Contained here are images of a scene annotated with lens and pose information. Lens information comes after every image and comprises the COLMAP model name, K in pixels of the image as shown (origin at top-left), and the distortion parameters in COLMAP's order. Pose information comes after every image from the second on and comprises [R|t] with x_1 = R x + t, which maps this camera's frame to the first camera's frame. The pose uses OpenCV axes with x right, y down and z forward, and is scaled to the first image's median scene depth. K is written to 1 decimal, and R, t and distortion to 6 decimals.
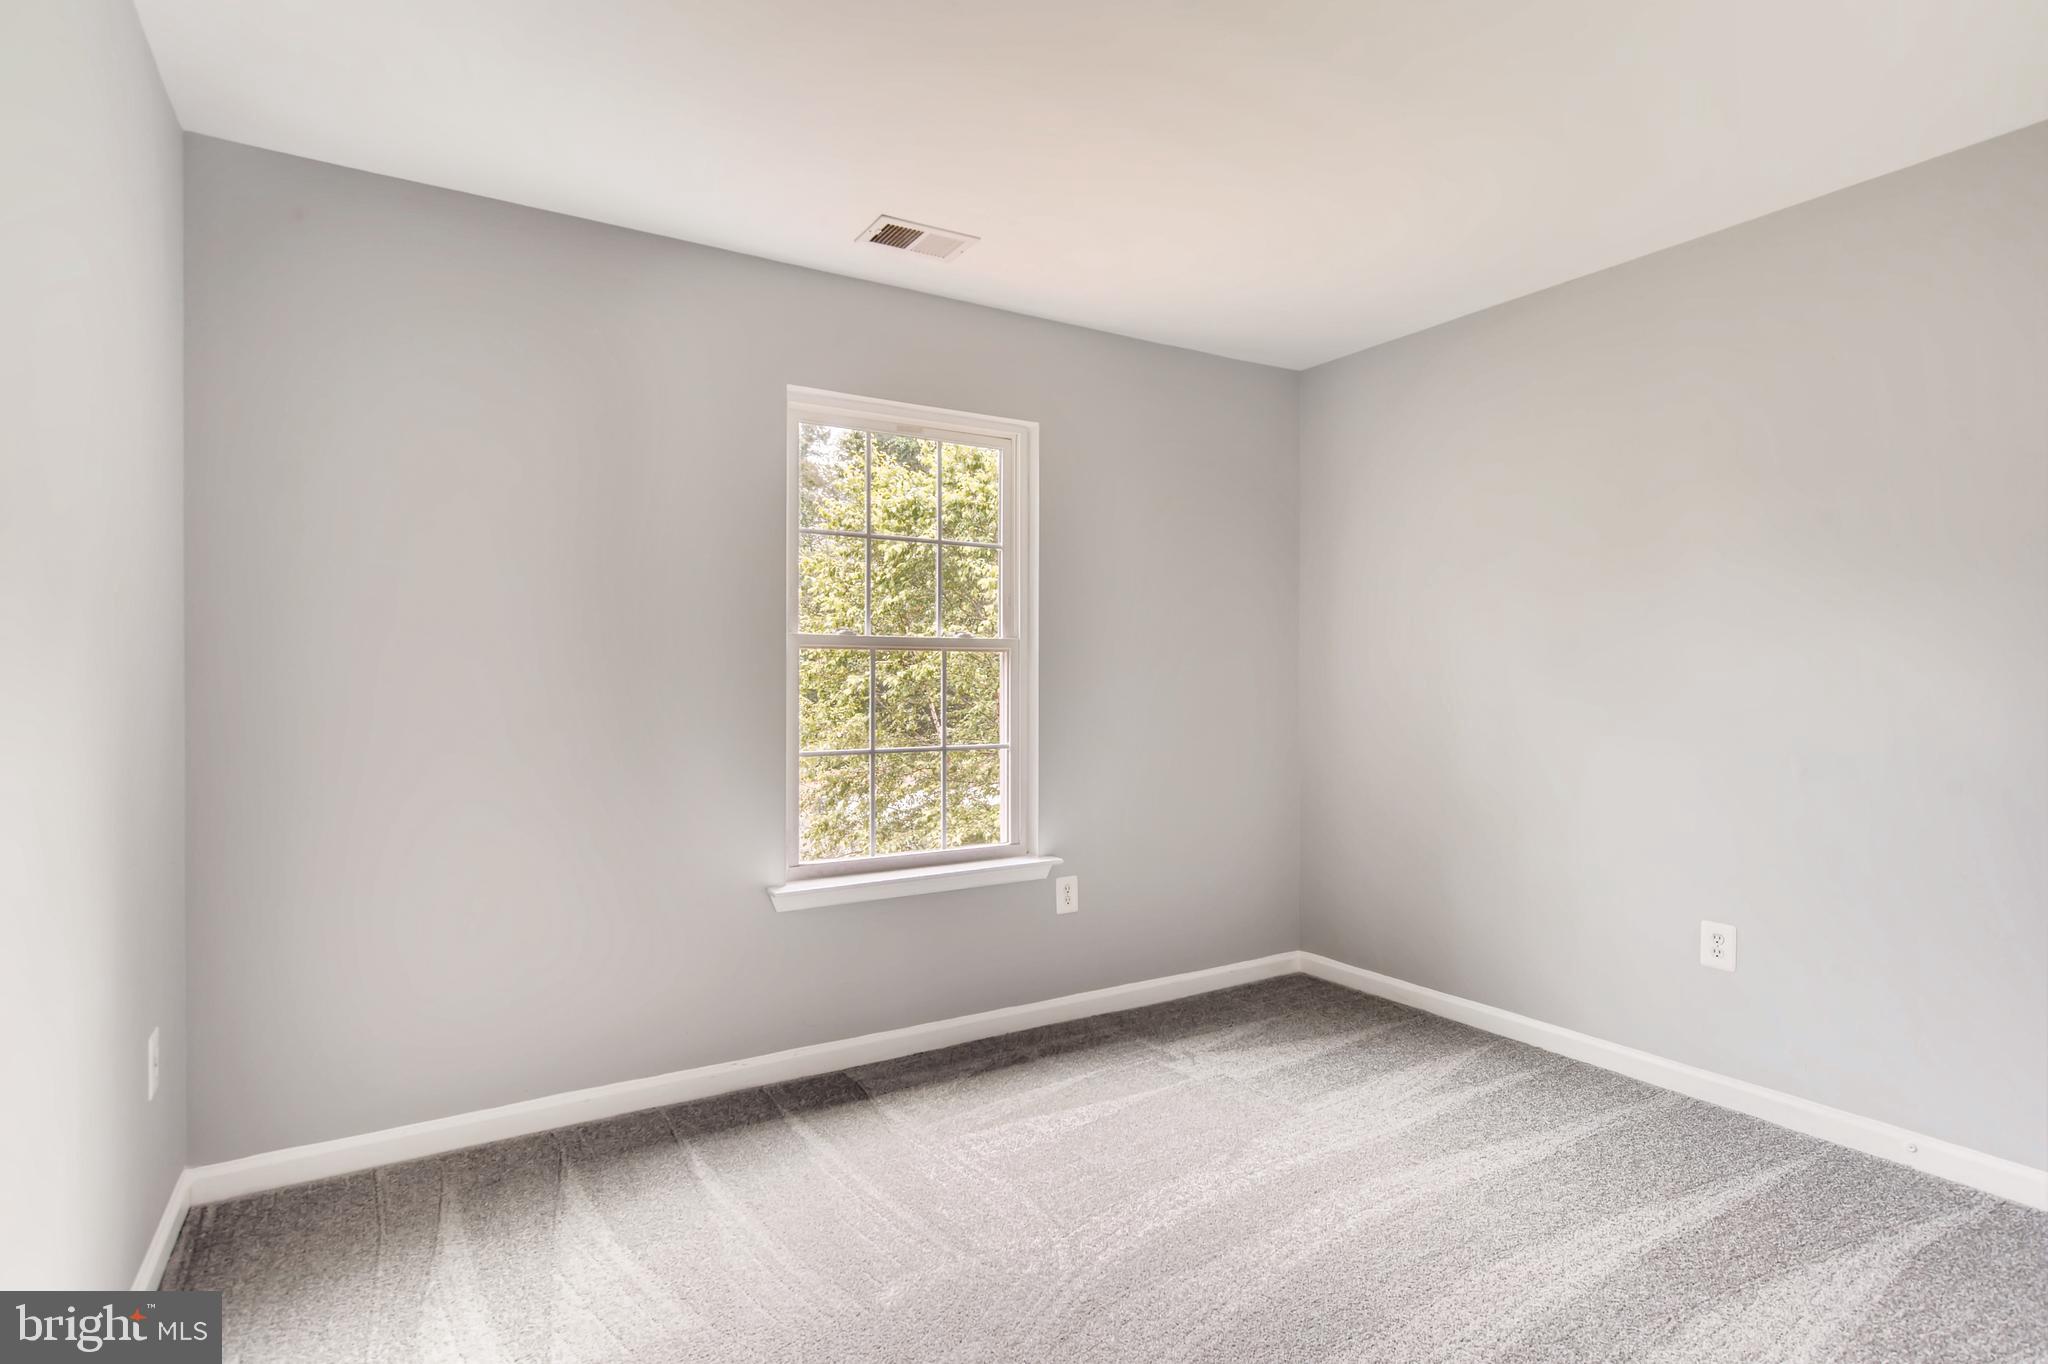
lens RADIAL K [[1029.9, 0, 1026.1], [0, 1029.9, 688.8], [0, 0, 1]] dist [0.004230, 0.002104]
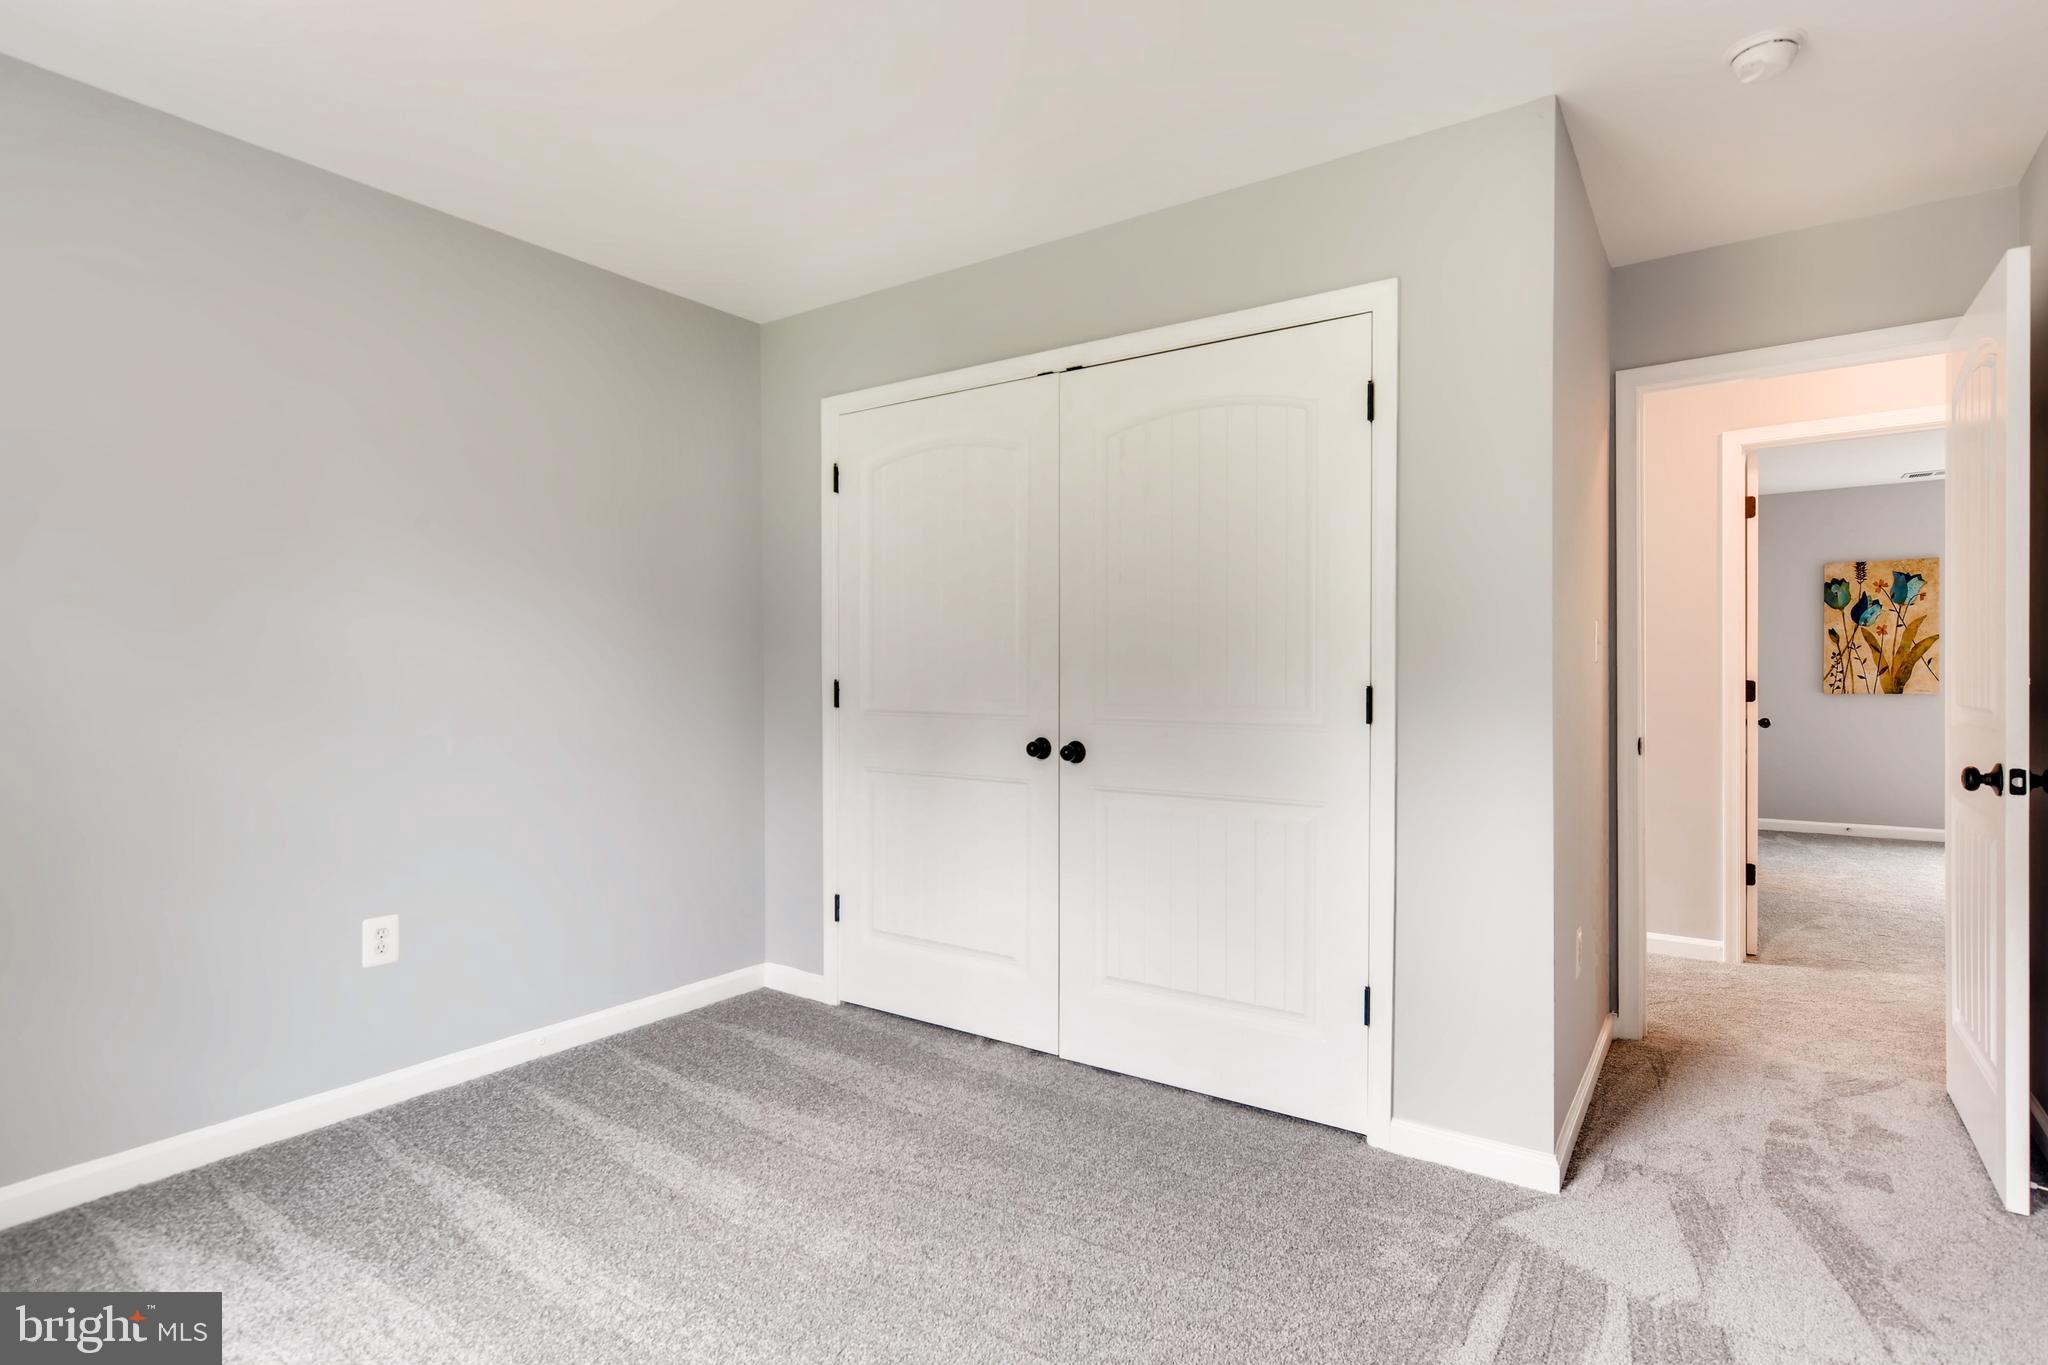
lens RADIAL K [[1029.9, 0, 1026.1], [0, 1029.9, 689.3], [0, 0, 1]] dist [0.004230, 0.002104]
pose [[-0.404380, -0.010602, 0.914530, -0.236047], [0.004778, 0.999895, 0.013705, 0.003346], [-0.914579, 0.009912, -0.404287, 0.449588]]
